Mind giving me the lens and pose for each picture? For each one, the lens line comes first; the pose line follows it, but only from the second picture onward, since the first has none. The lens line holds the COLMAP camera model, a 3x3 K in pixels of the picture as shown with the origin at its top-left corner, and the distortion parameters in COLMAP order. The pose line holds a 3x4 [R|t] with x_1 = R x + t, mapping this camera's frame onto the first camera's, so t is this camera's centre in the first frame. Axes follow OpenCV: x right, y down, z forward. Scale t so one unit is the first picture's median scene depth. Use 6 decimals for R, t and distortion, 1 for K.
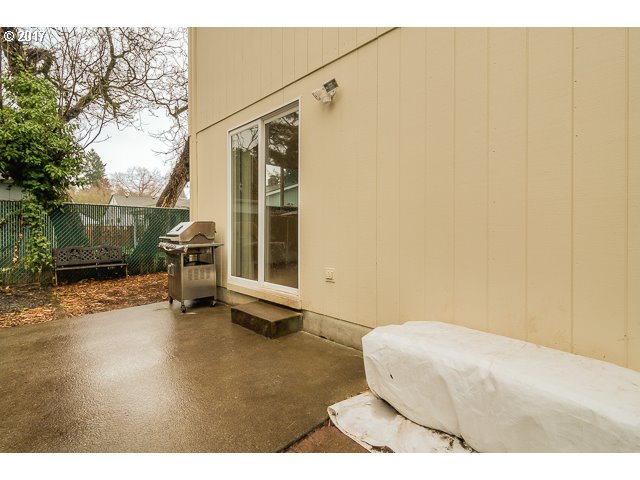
lens RADIAL K [[305.8, 0, 322.7], [0, 305.8, 238.0], [0, 0, 1]] dist [-0.005957, -0.005417]
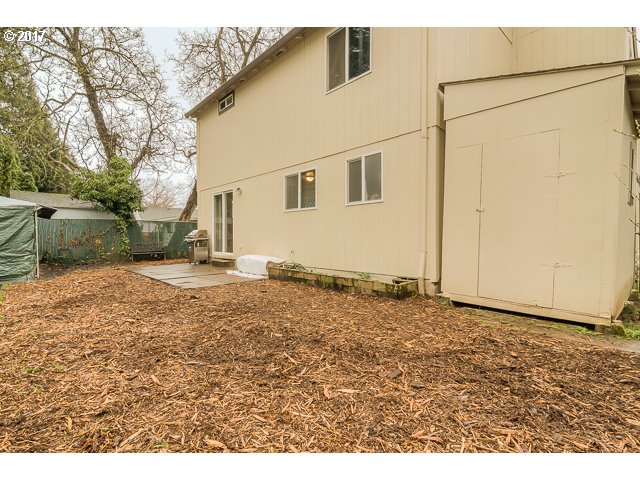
lens RADIAL K [[305.8, 0, 317.9], [0, 305.8, 239.5], [0, 0, 1]] dist [-0.005957, -0.005417]
pose [[0.999122, -0.005787, -0.041483, 0.428617], [0.005296, 0.999915, -0.011934, 0.039204], [0.041549, 0.011704, 0.999068, -0.955060]]
